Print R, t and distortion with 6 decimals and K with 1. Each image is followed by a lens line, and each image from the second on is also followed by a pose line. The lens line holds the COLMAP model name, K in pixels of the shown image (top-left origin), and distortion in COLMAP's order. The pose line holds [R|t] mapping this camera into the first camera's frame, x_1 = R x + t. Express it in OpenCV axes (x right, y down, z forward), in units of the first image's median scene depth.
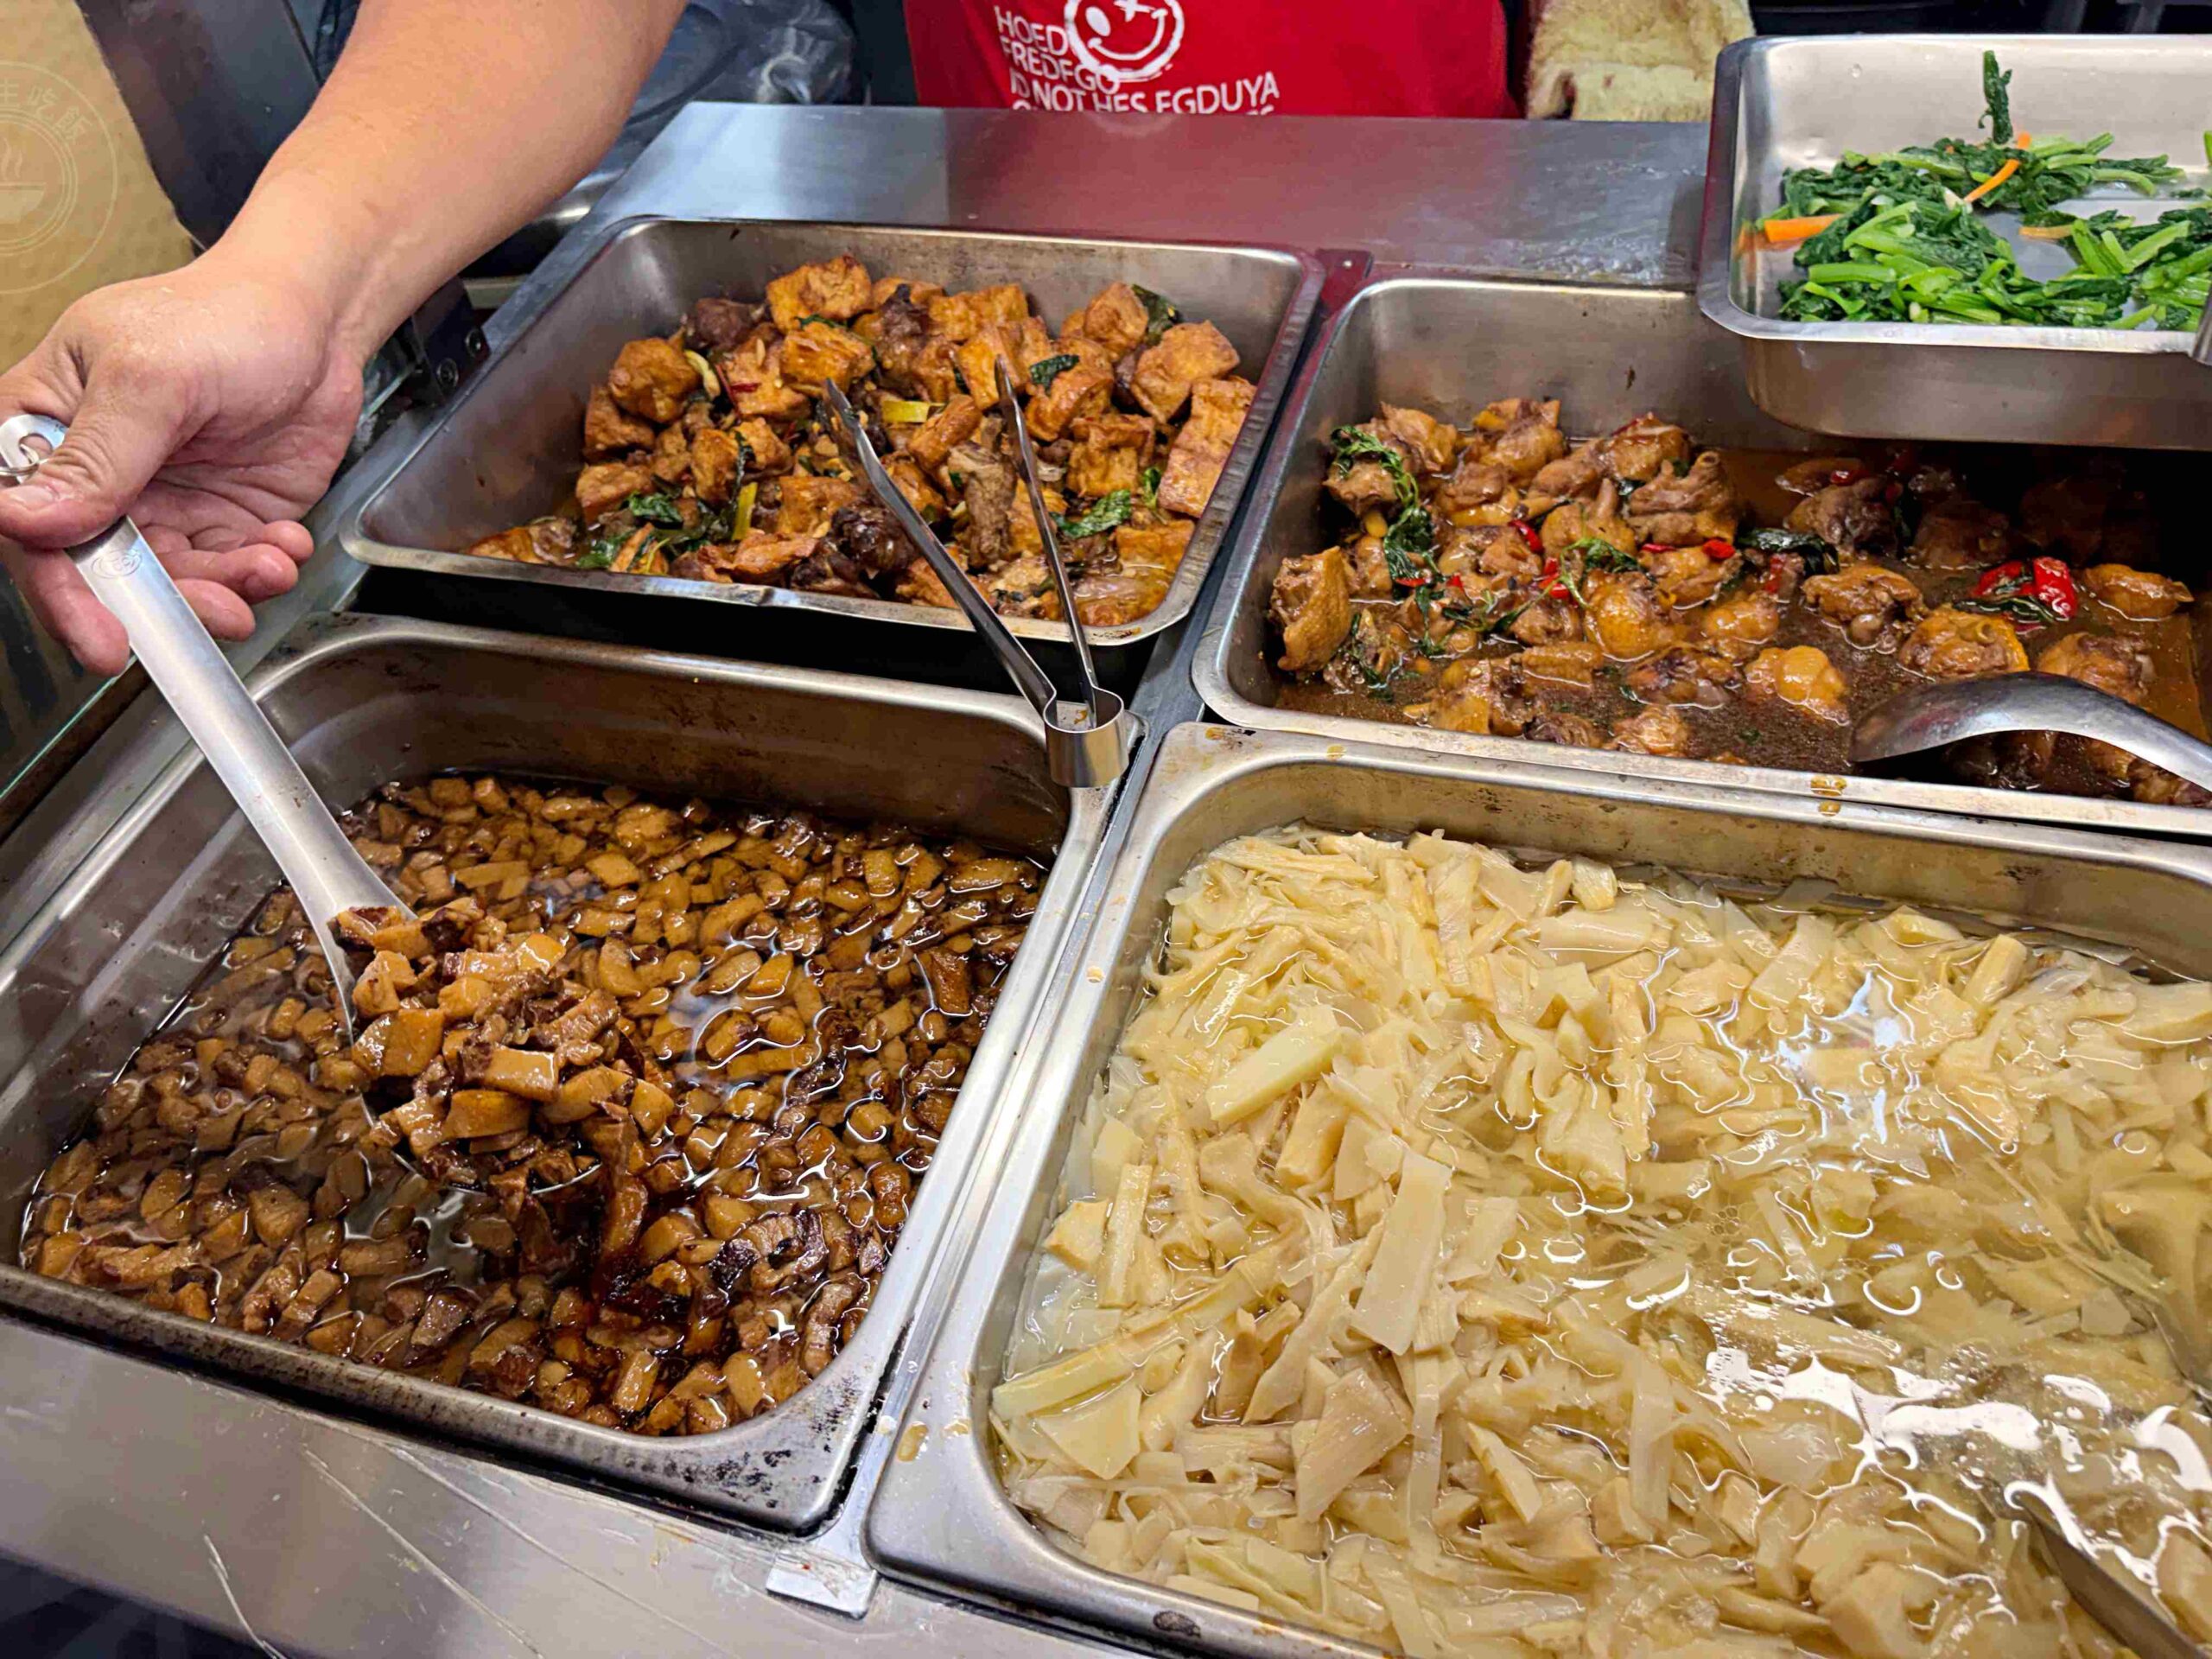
lens RADIAL K [[1675.5, 0, 1138.0], [0, 1675.5, 852.9], [0, 0, 1]] dist [0.068961, -0.098148]
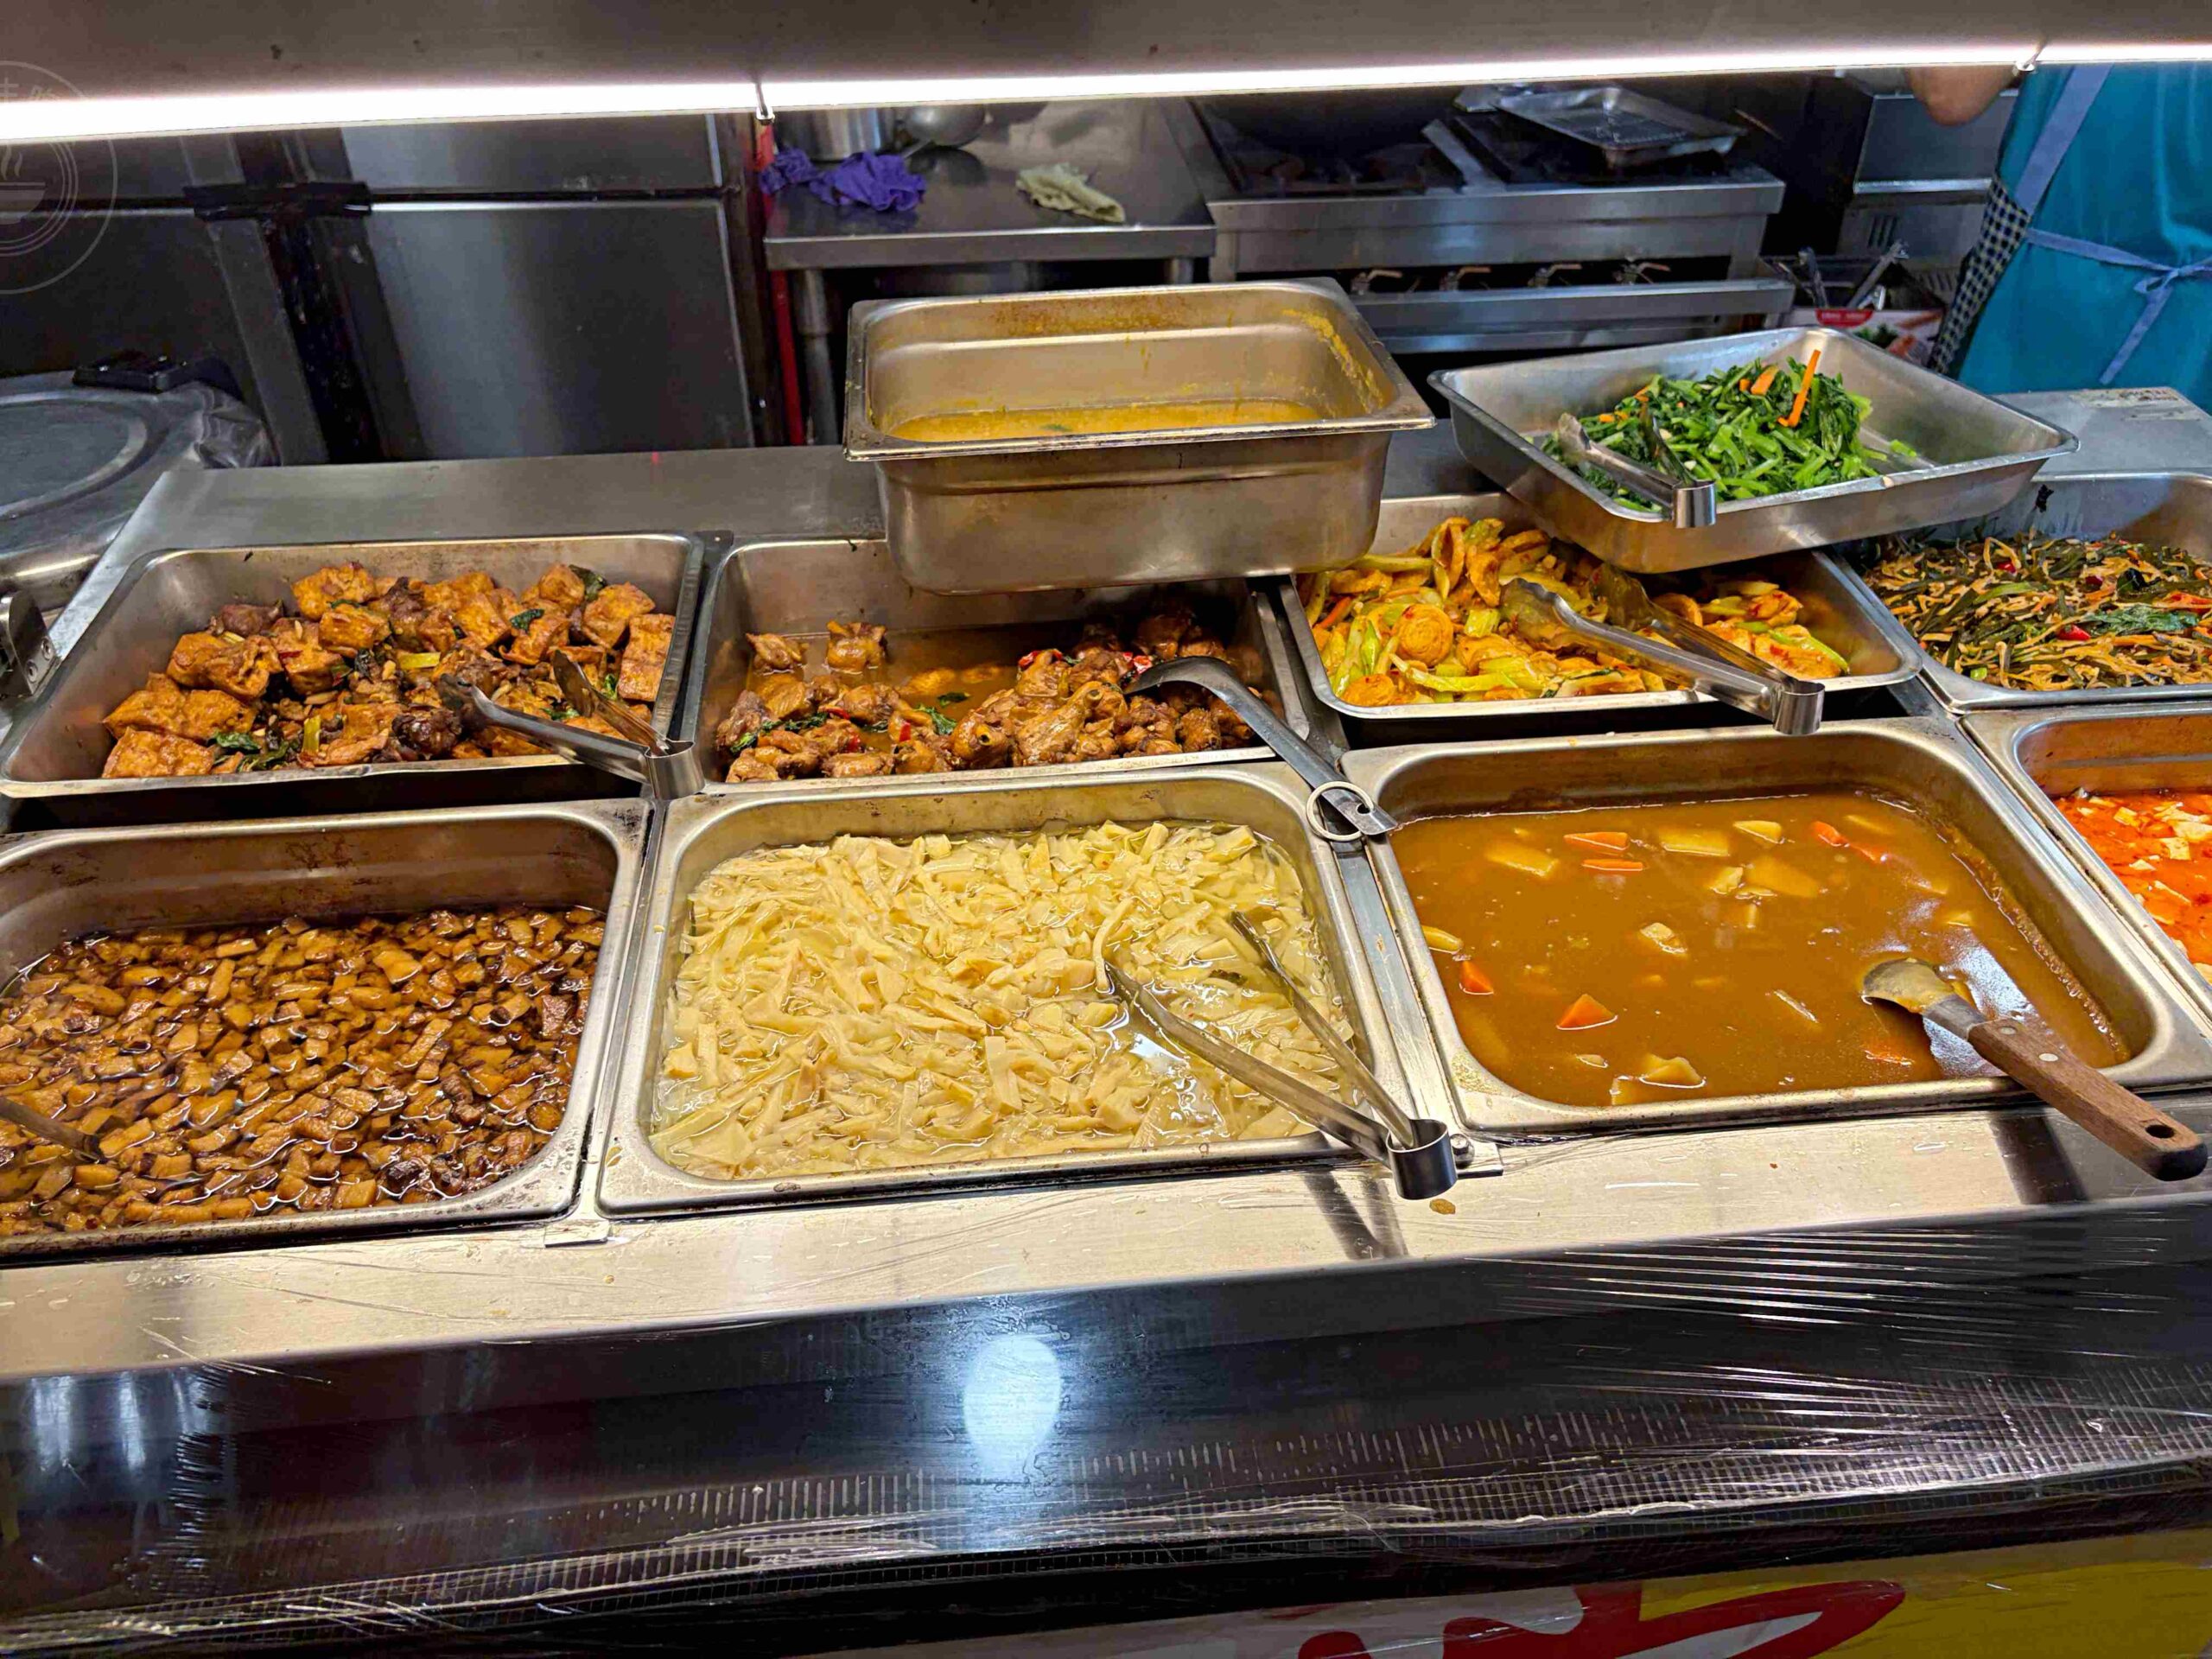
lens RADIAL K [[1701.3, 0, 1152.8], [0, 1701.3, 860.1], [0, 0, 1]] dist [-0.004380, 0.050141]
pose [[0.917608, -0.151170, 0.367619, -0.139052], [0.216865, 0.965479, -0.144293, 0.268031], [-0.333115, 0.212128, 0.918714, -0.539699]]
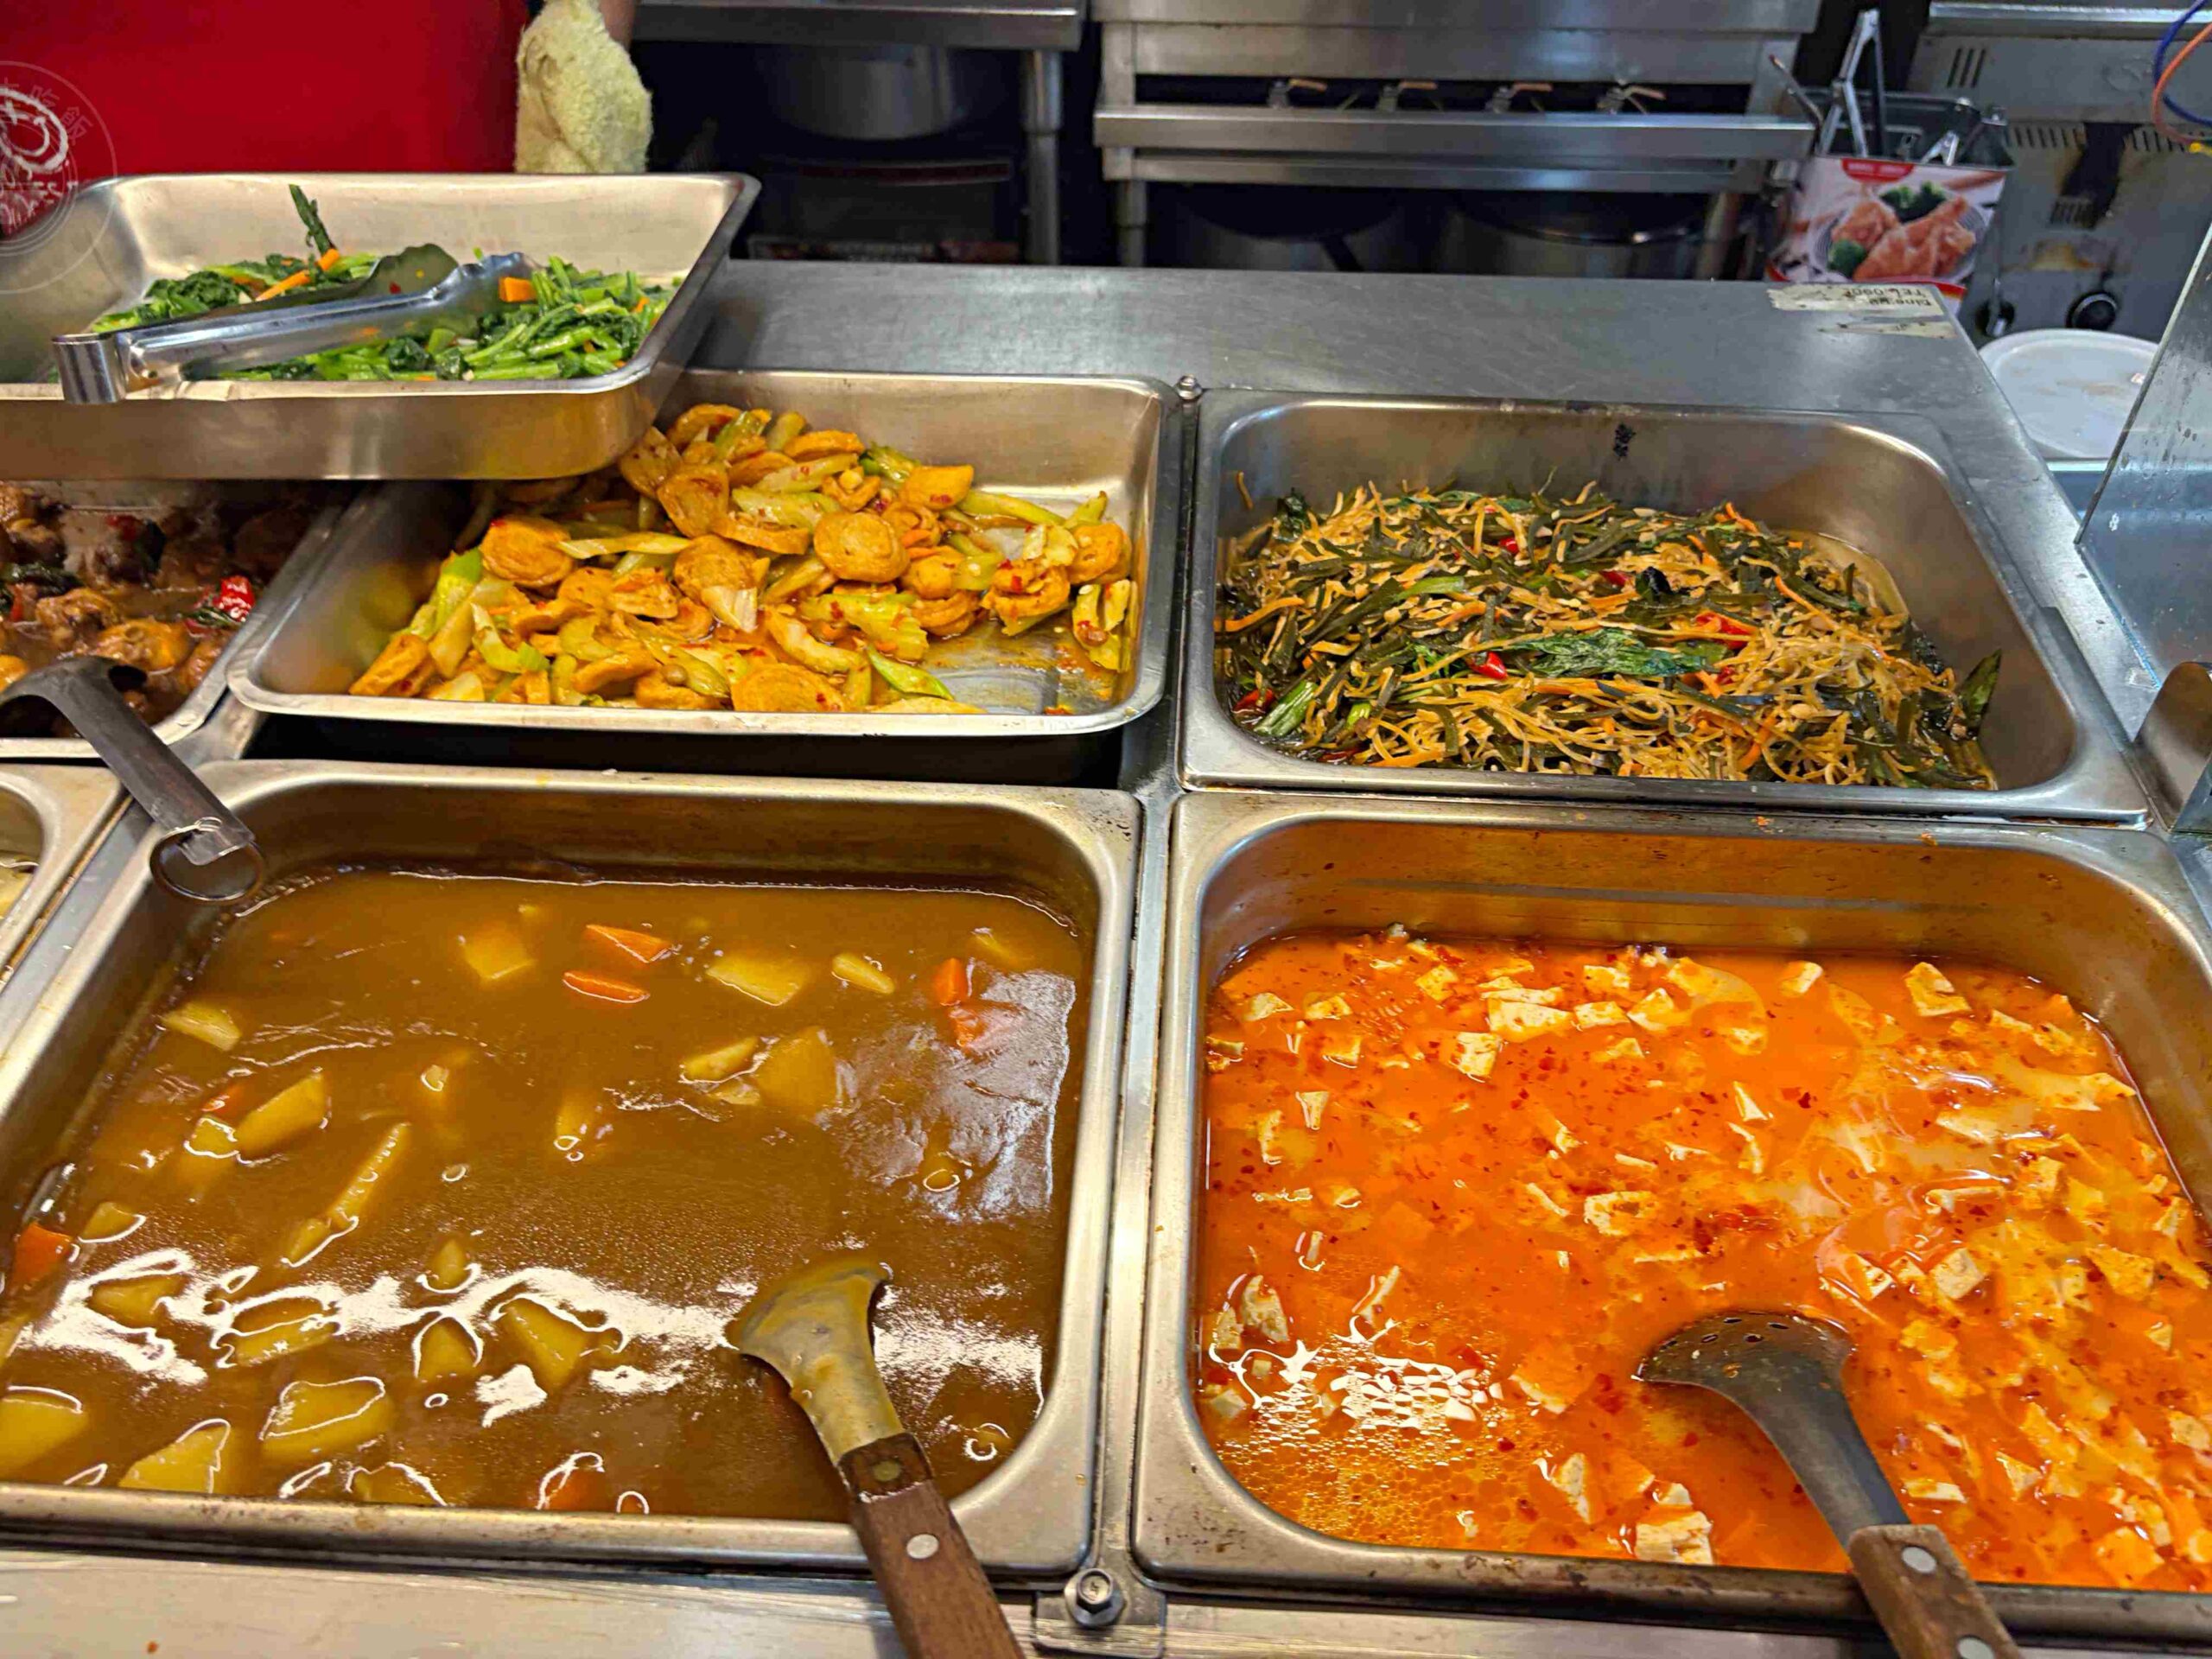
lens RADIAL K [[1696.6, 0, 1189.5], [0, 1696.6, 859.0], [0, 0, 1]] dist [0.013568, -0.000823]
pose [[0.966443, -0.085682, 0.242171, 0.850360], [0.106601, 0.991498, -0.074617, 0.190097], [-0.233719, 0.097928, 0.967360, -0.333655]]
